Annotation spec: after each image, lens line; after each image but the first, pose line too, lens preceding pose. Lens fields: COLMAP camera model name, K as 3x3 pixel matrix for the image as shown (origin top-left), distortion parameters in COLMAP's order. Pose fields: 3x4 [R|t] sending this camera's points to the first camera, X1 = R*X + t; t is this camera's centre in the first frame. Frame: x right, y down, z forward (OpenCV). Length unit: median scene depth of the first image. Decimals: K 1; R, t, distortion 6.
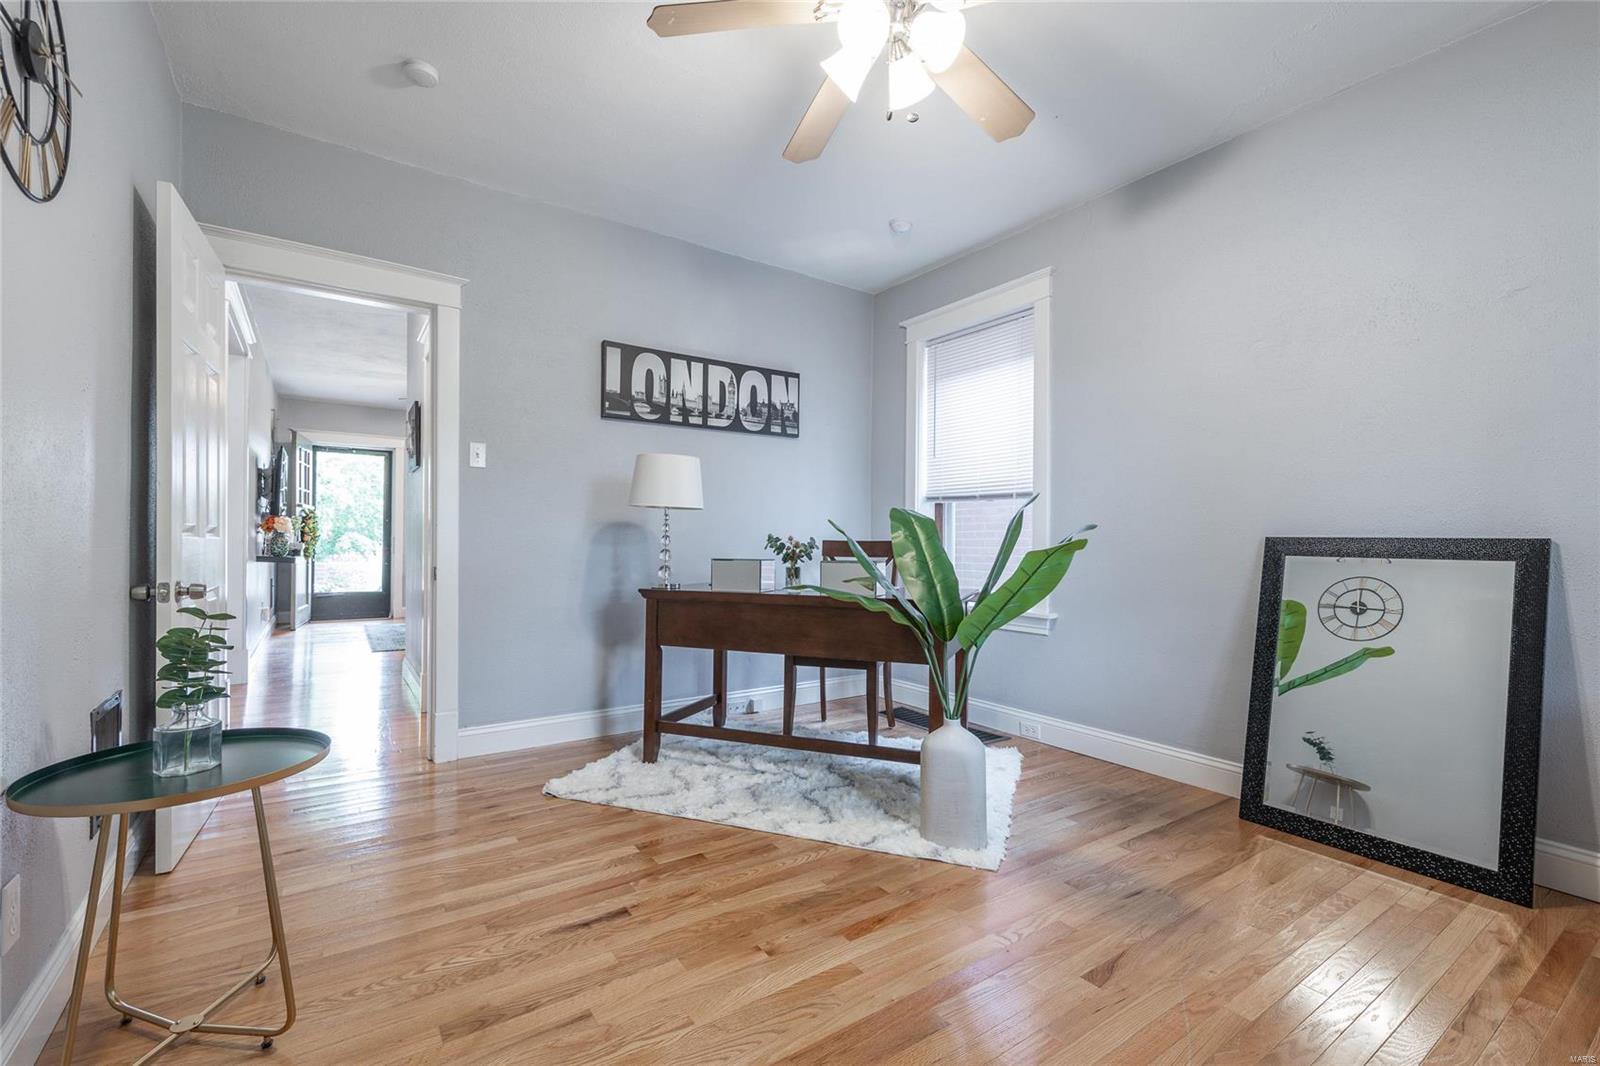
lens RADIAL K [[689.7, 0, 798.4], [0, 689.7, 541.7], [0, 0, 1]] dist [0.002535, -0.000035]
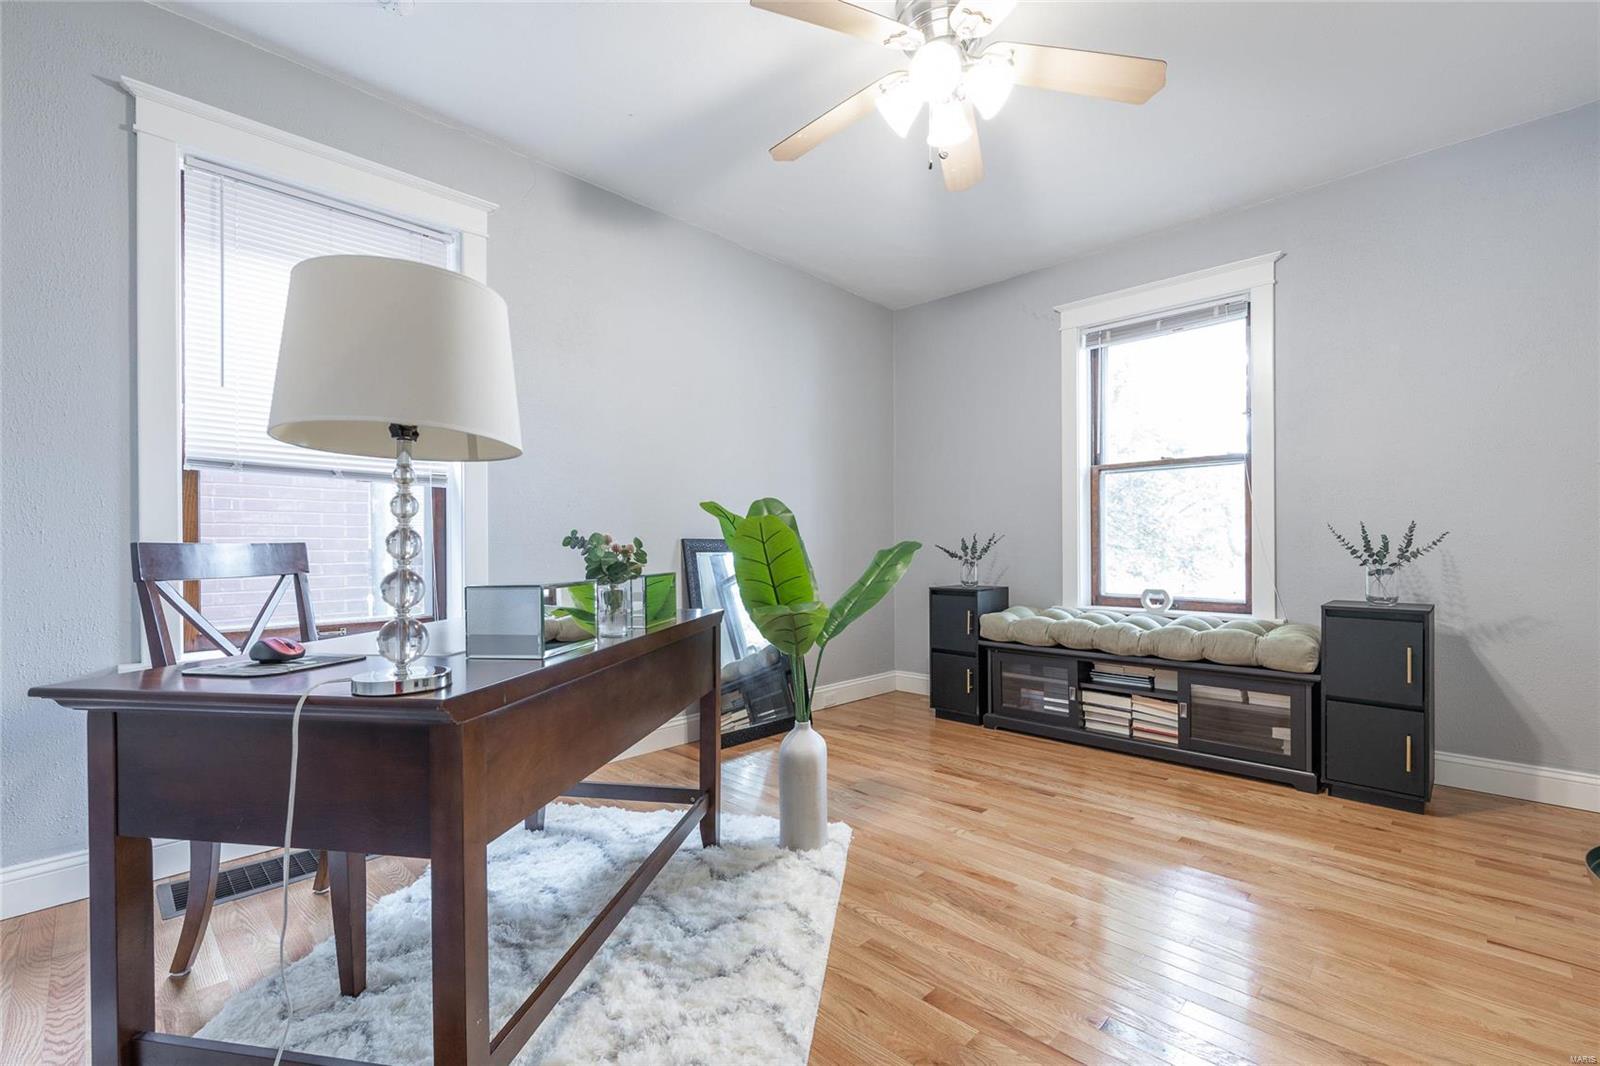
lens RADIAL K [[689.7, 0, 798.4], [0, 689.7, 541.7], [0, 0, 1]] dist [0.002535, -0.000035]
pose [[-0.195696, -0.003370, 0.980659, -0.652017], [-0.003945, 0.999989, 0.002649, -0.005020], [-0.980657, -0.003350, -0.195707, 1.037392]]
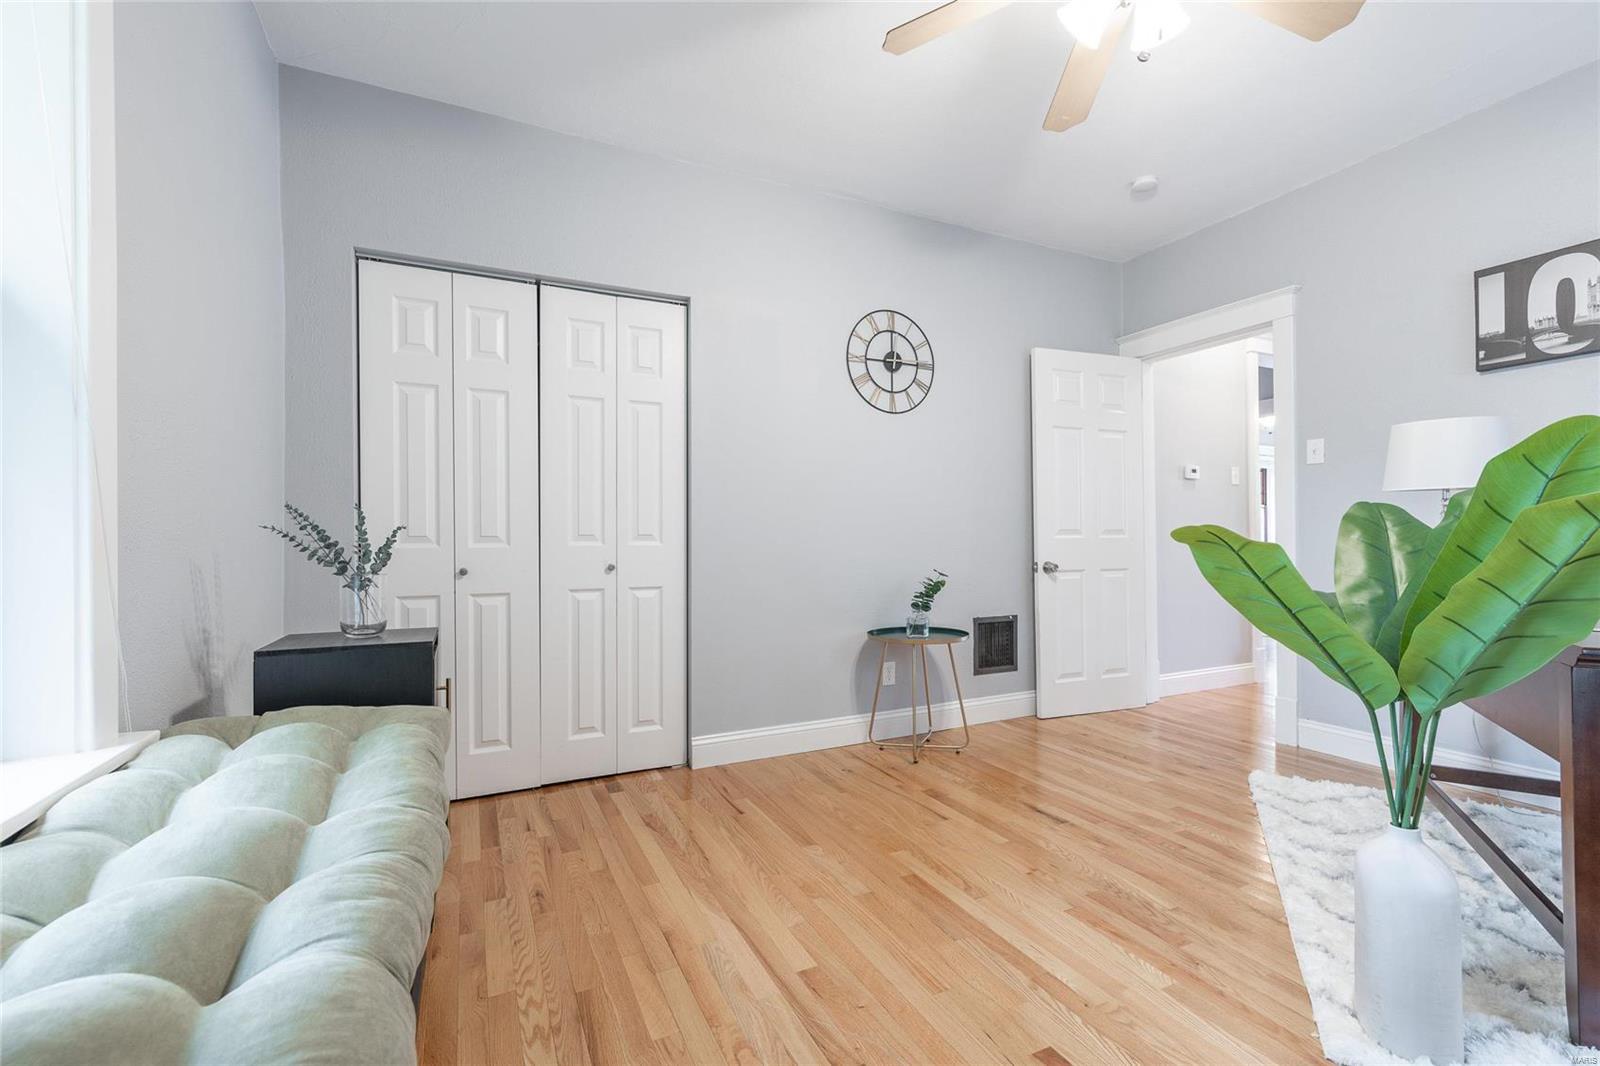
lens RADIAL K [[689.7, 0, 798.4], [0, 689.7, 541.7], [0, 0, 1]] dist [0.002535, -0.000035]
pose [[-0.156304, -0.003059, -0.987704, 0.778955], [0.010330, 0.999935, -0.004732, 0.003361], [0.987655, -0.010942, -0.156263, 0.496842]]
